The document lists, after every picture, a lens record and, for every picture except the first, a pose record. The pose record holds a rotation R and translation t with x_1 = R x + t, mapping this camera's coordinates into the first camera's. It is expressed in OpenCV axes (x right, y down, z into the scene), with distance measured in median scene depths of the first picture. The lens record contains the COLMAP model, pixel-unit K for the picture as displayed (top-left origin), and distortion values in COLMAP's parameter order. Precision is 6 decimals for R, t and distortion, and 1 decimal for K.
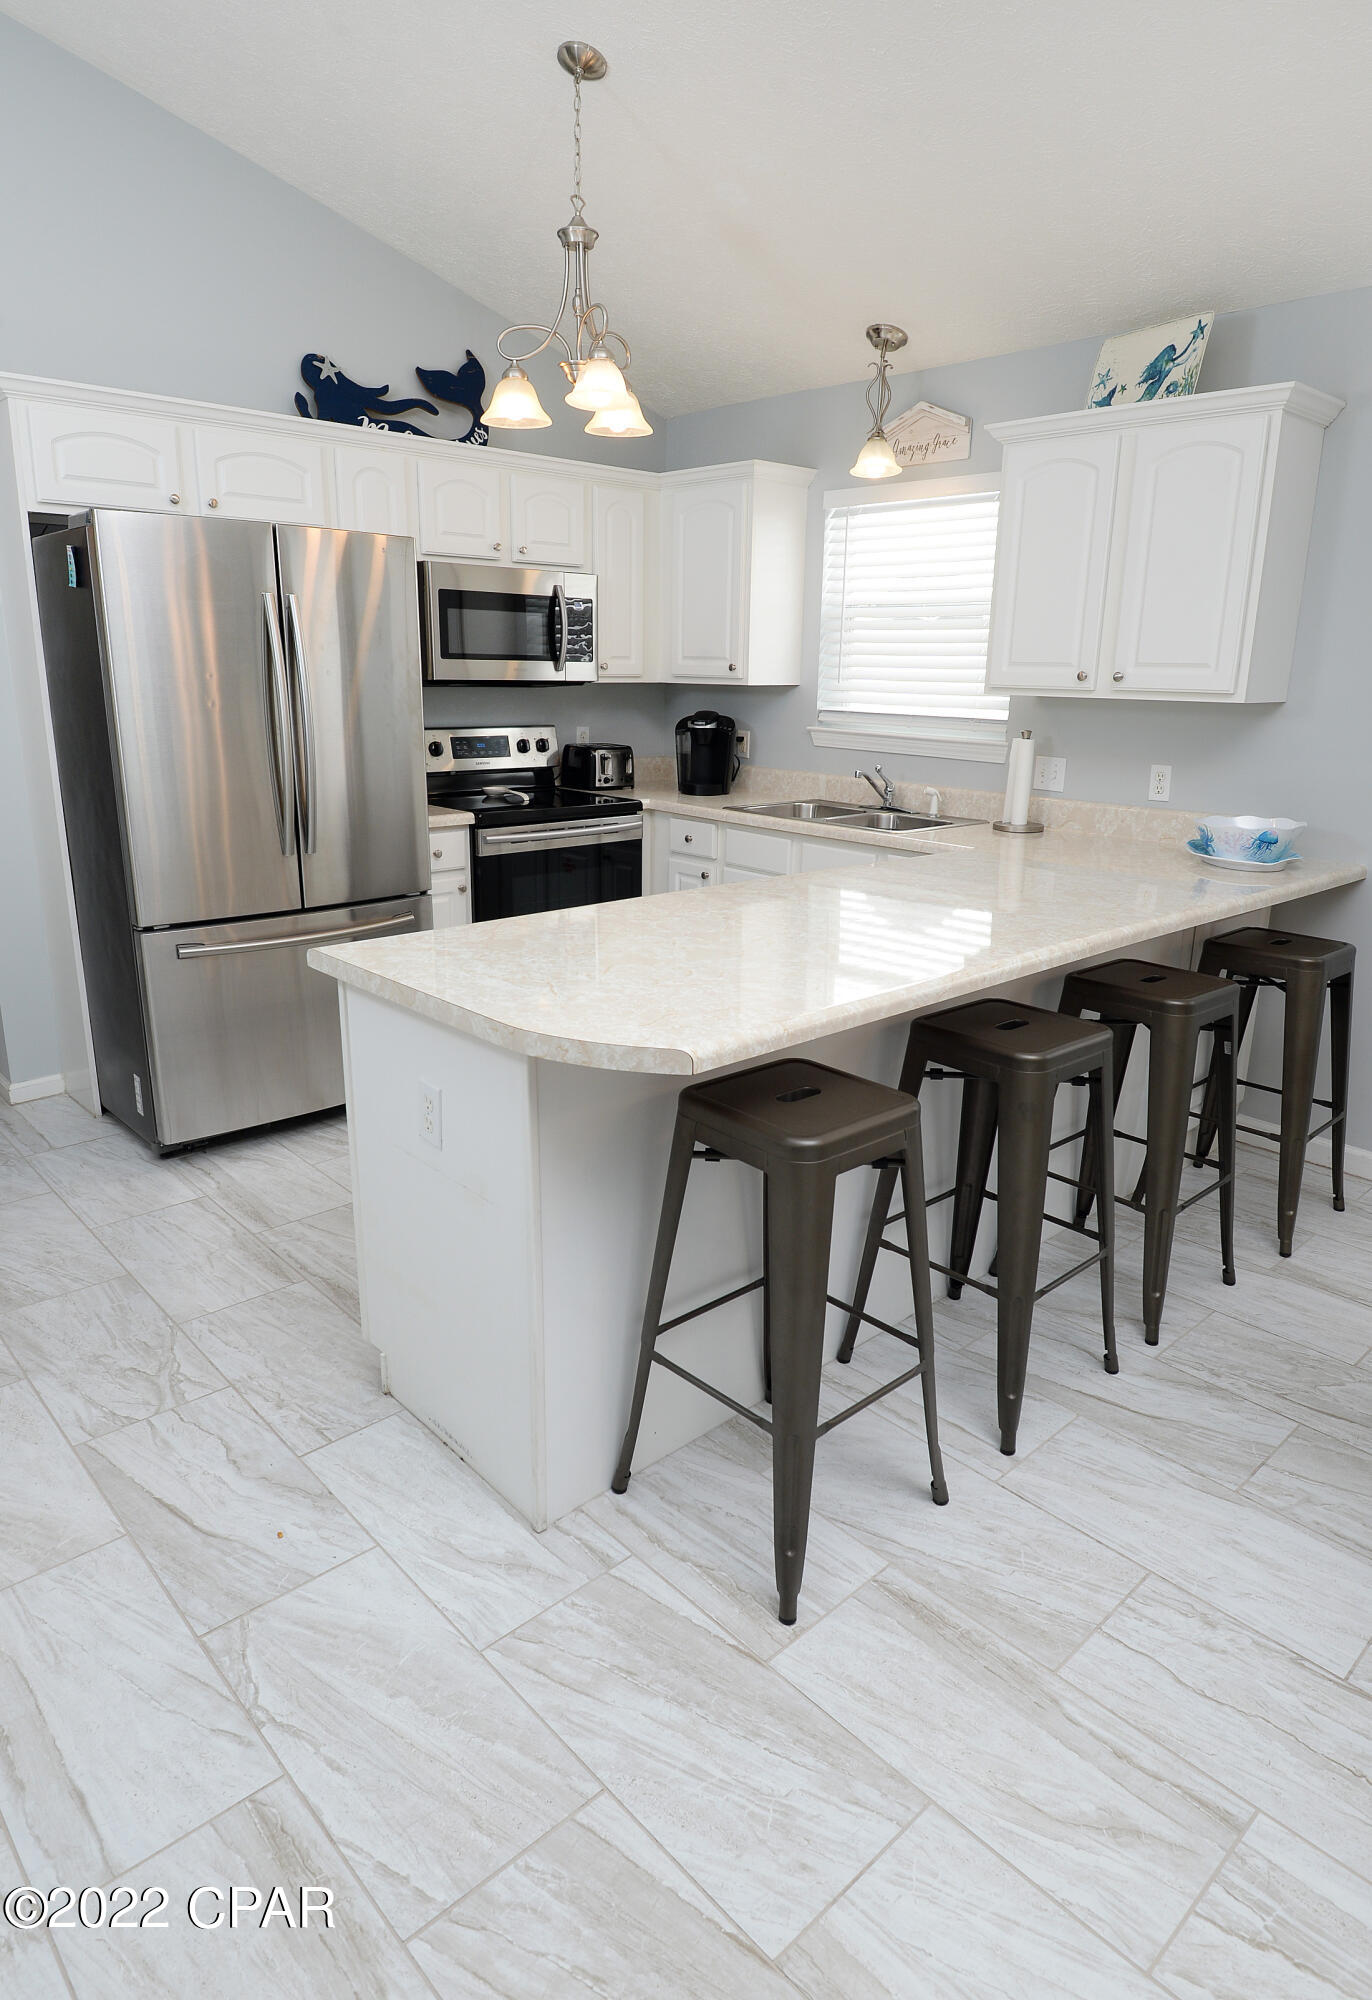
lens RADIAL K [[1188.0, 0, 686.0], [0, 1188.0, 1000.0], [0, 0, 1]] dist [-0.000587, -0.003020]
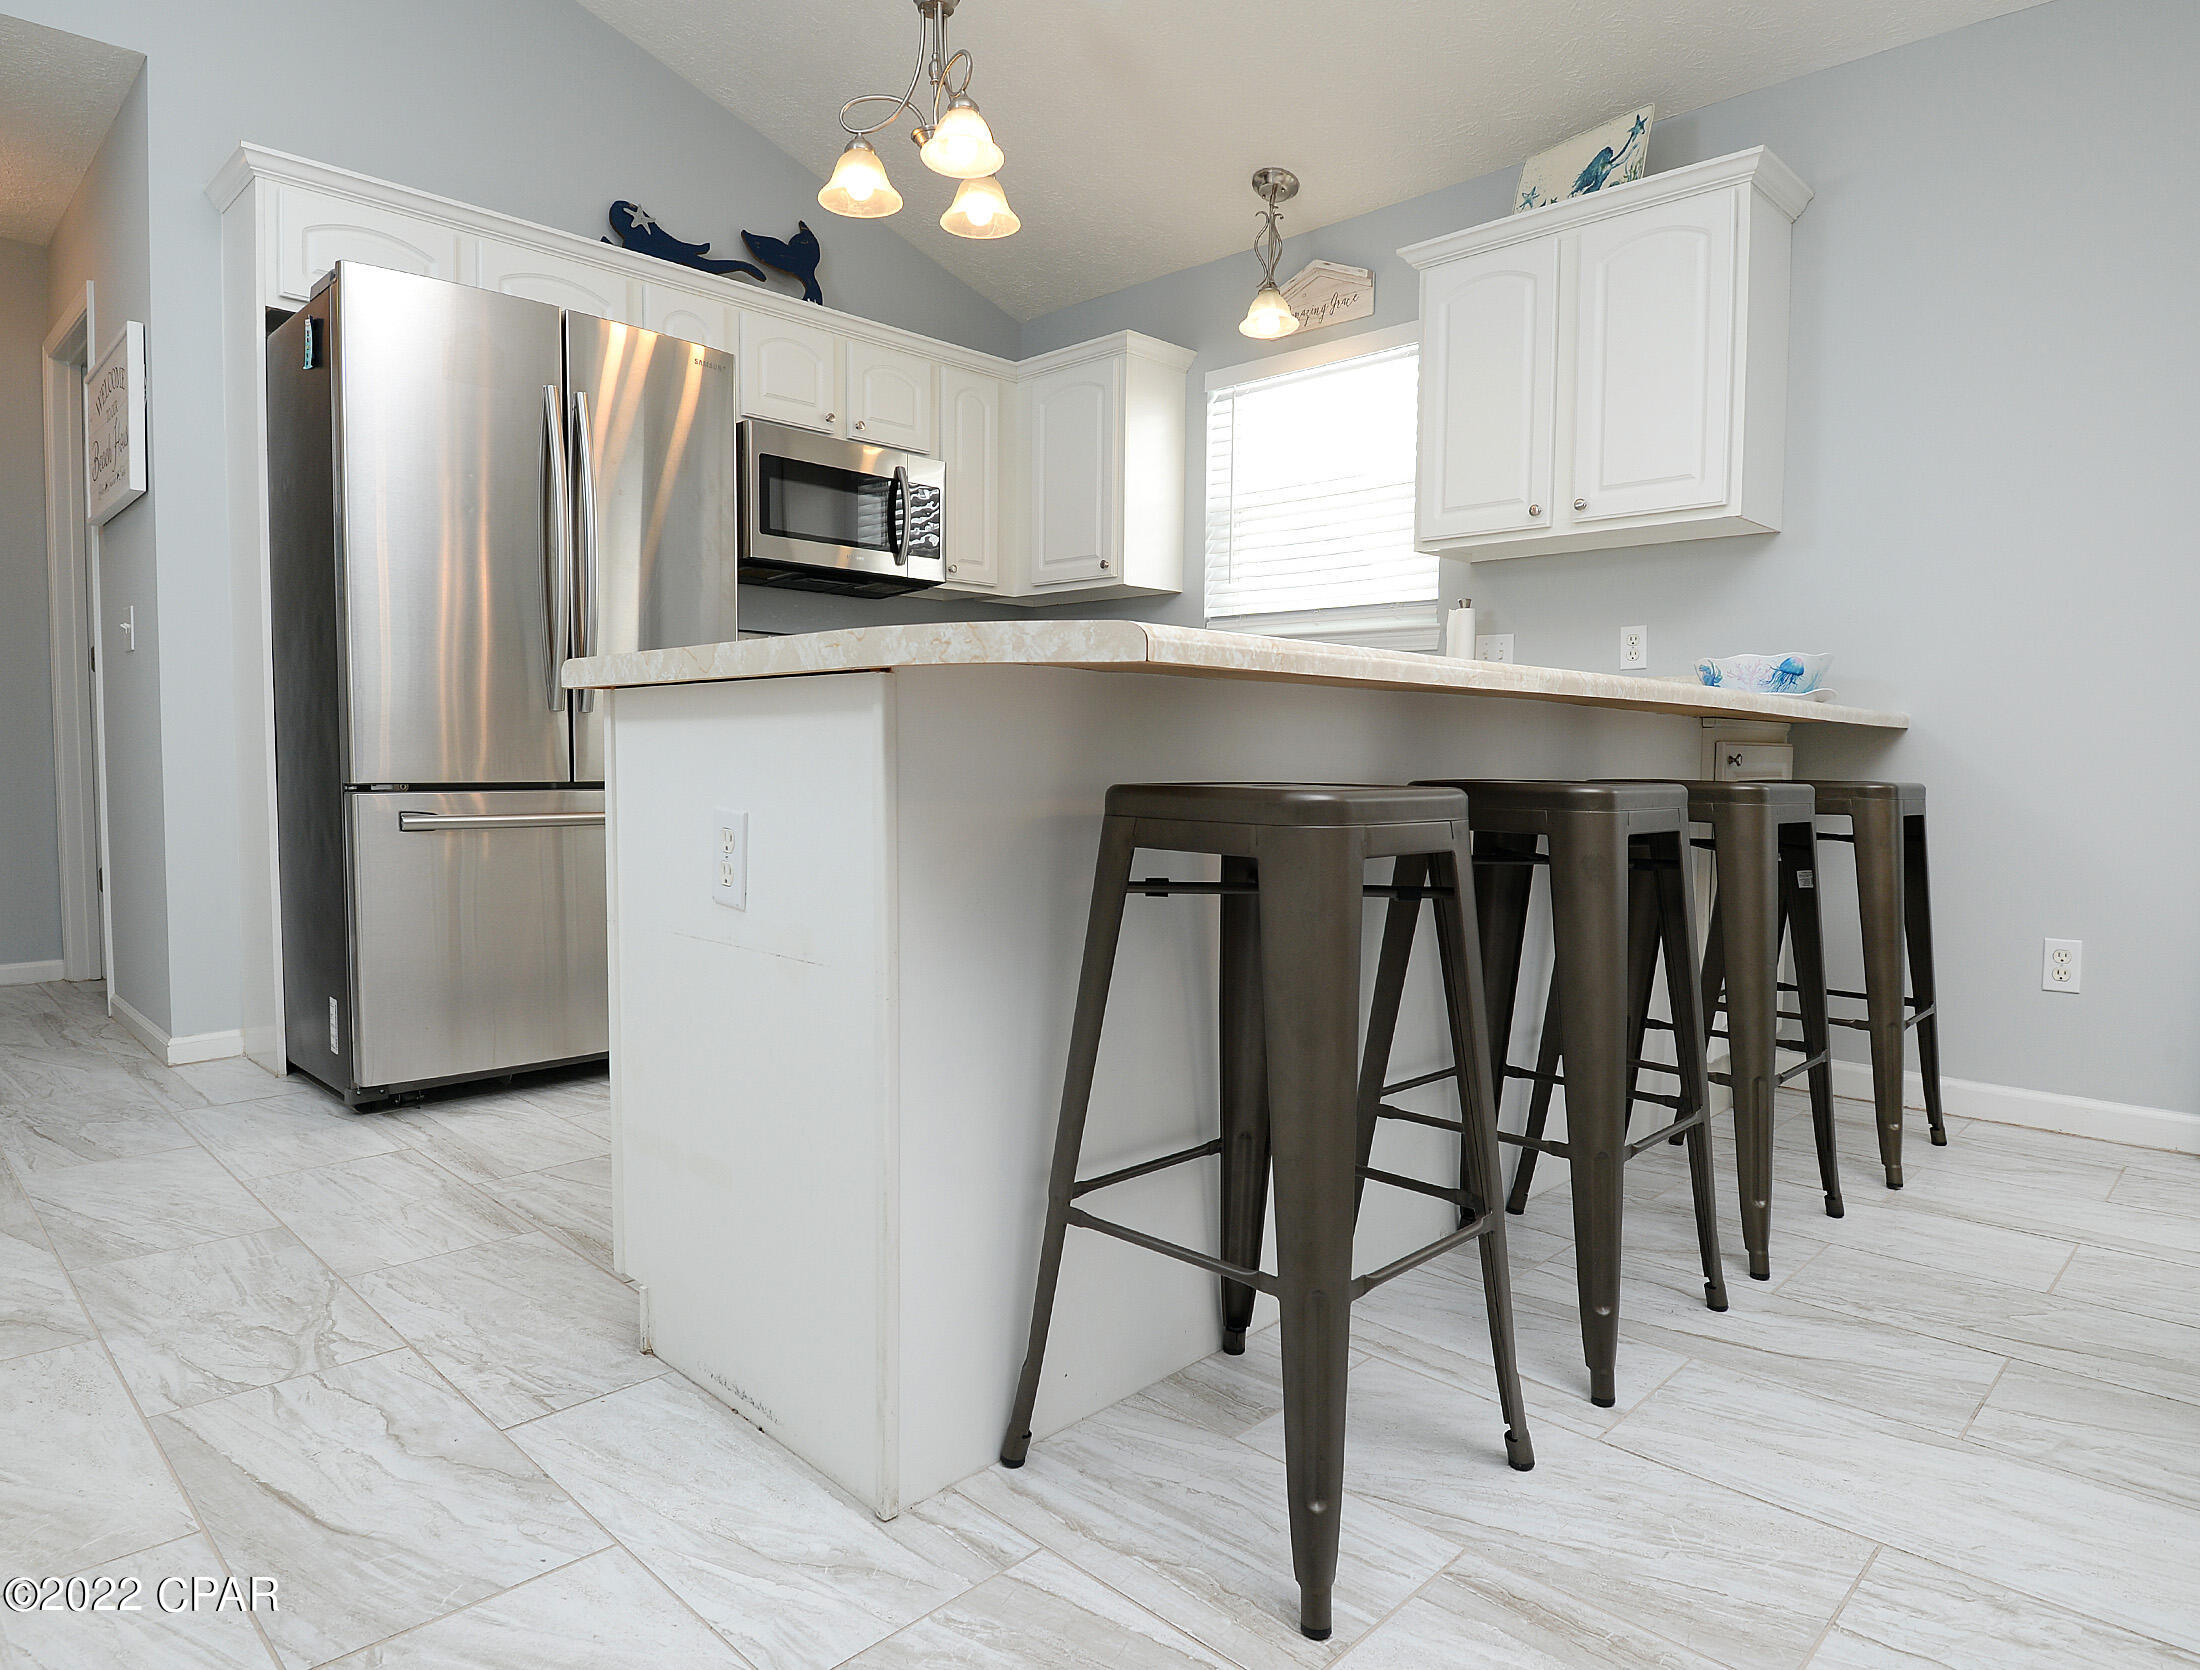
lens RADIAL K [[1319.9, 0, 1065.6], [0, 1319.9, 855.6], [0, 0, 1]] dist [-0.004288, -0.023642]
pose [[0.999357, -0.008592, 0.034808, -0.031221], [0.015399, 0.979613, -0.200304, 0.149921], [-0.032378, 0.200712, 0.979115, 0.160102]]
